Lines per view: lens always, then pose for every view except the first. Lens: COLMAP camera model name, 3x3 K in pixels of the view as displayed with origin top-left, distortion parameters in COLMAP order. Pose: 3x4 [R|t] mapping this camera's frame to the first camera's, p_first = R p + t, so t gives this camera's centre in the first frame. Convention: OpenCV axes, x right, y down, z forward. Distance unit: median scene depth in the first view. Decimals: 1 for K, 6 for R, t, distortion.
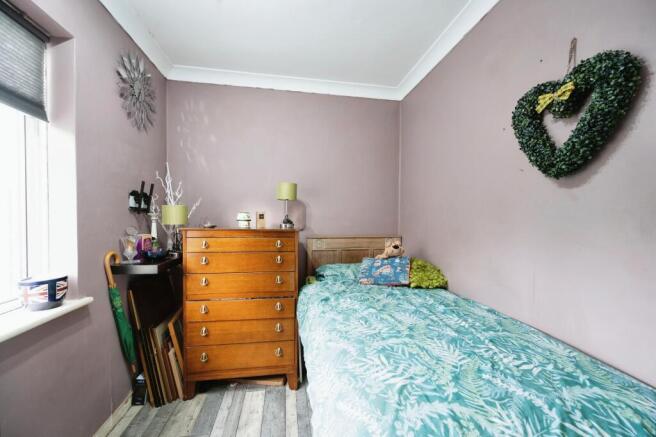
lens RADIAL K [[259.2, 0, 326.2], [0, 259.2, 219.3], [0, 0, 1]] dist [-0.001083, 0.000587]
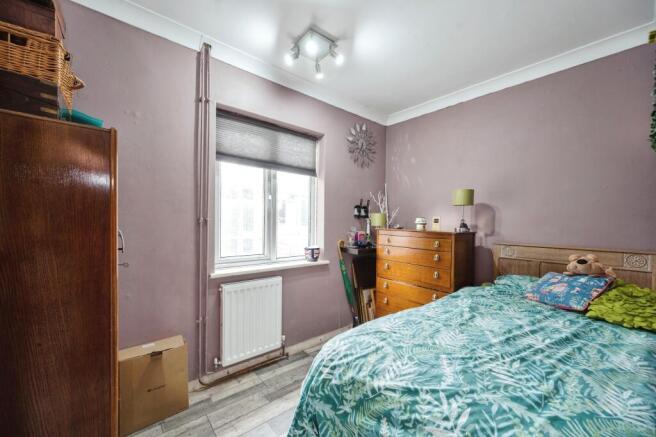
lens RADIAL K [[259.2, 0, 325.3], [0, 259.2, 219.9], [0, 0, 1]] dist [-0.001083, 0.000587]
pose [[0.507533, 0.000128, -0.861632, 0.652892], [-0.016107, 0.999827, -0.009339, 0.005594], [0.861481, 0.018618, 0.507448, -0.031289]]
